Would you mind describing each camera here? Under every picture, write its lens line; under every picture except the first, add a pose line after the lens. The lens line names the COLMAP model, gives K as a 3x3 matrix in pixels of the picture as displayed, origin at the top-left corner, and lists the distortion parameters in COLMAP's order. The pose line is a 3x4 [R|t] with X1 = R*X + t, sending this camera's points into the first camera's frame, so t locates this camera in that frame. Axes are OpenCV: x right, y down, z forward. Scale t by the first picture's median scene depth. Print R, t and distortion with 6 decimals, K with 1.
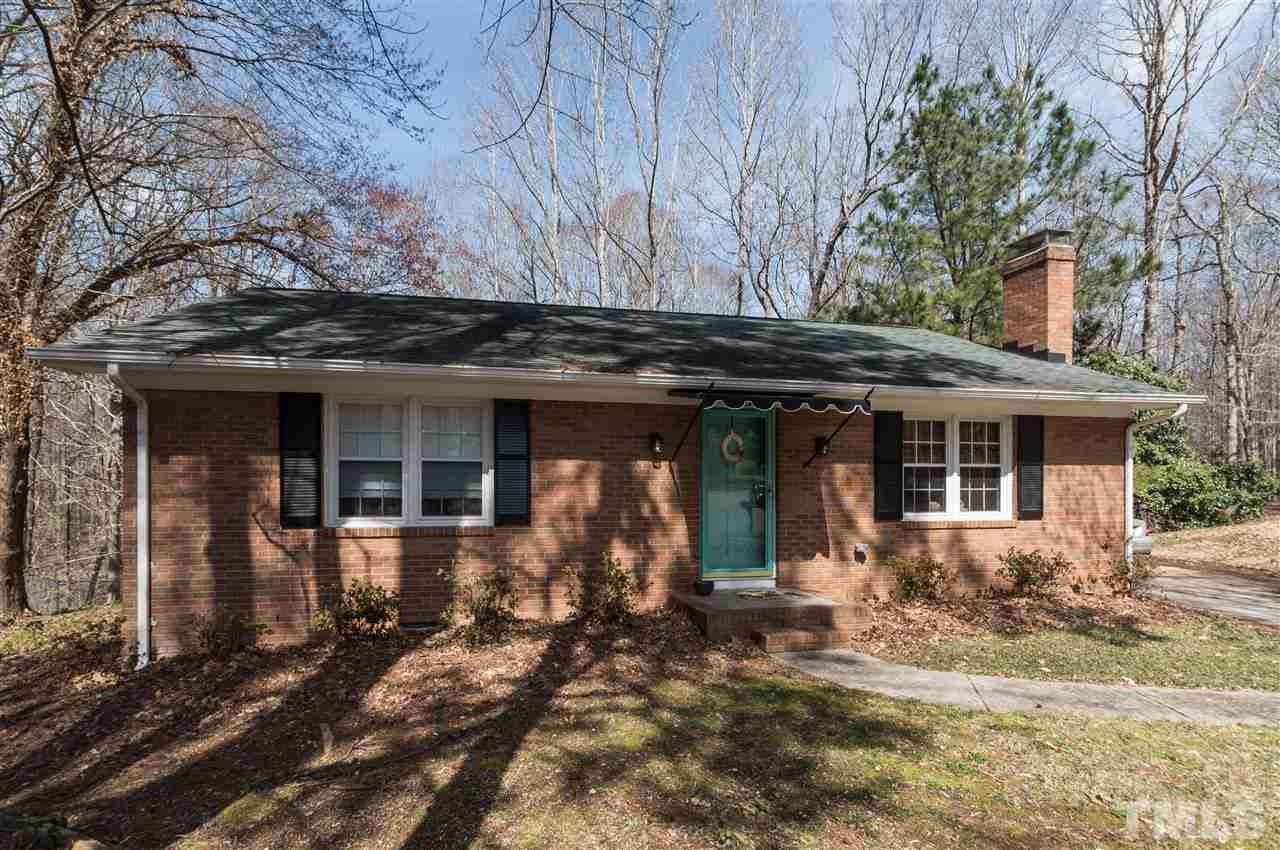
lens RADIAL K [[613.7, 0, 637.2], [0, 613.7, 409.0], [0, 0, 1]] dist [-0.000466, 0.000120]
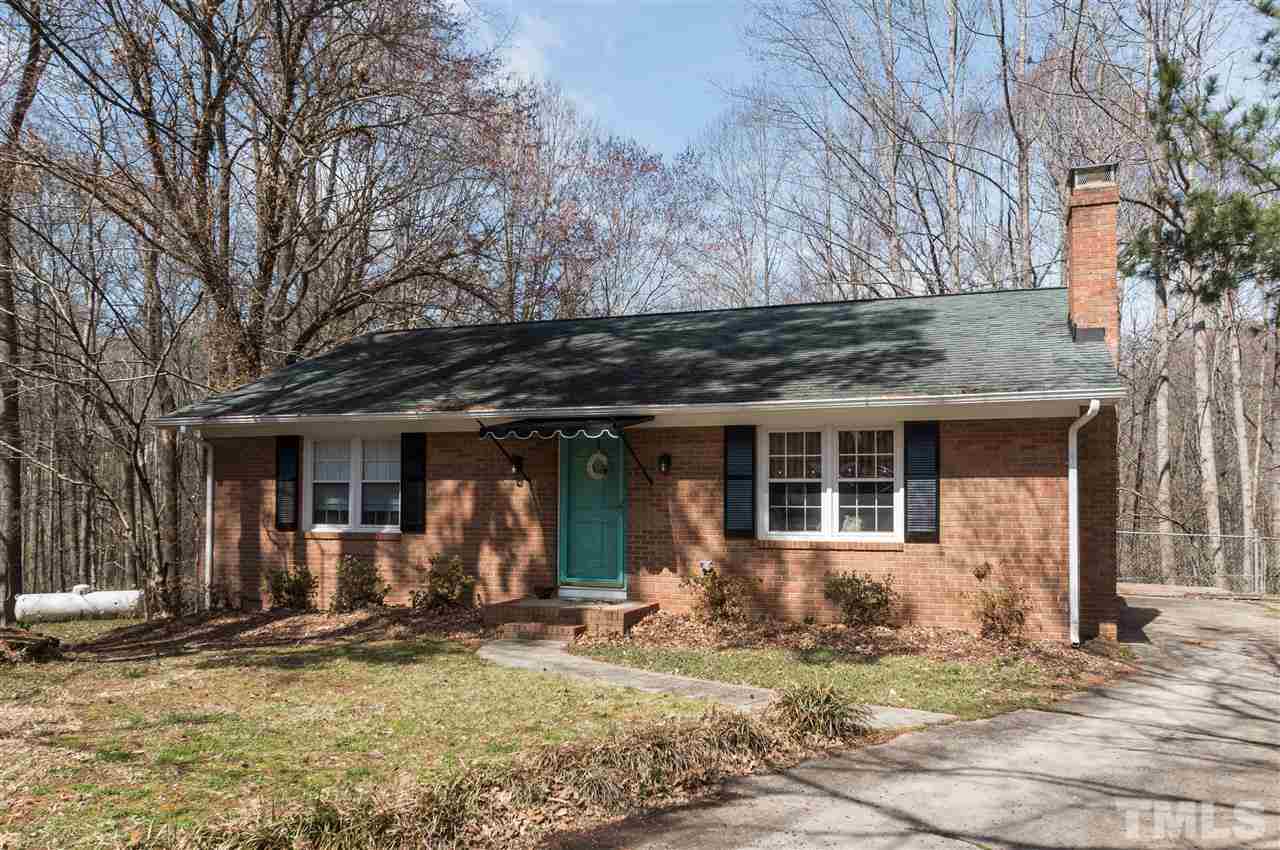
lens RADIAL K [[613.7, 0, 637.2], [0, 613.7, 409.0], [0, 0, 1]] dist [-0.000466, 0.000120]
pose [[0.901498, -0.062957, -0.428180, 0.734546], [0.048817, 0.997841, -0.043936, 0.013975], [0.430021, 0.018706, 0.902625, 0.057095]]
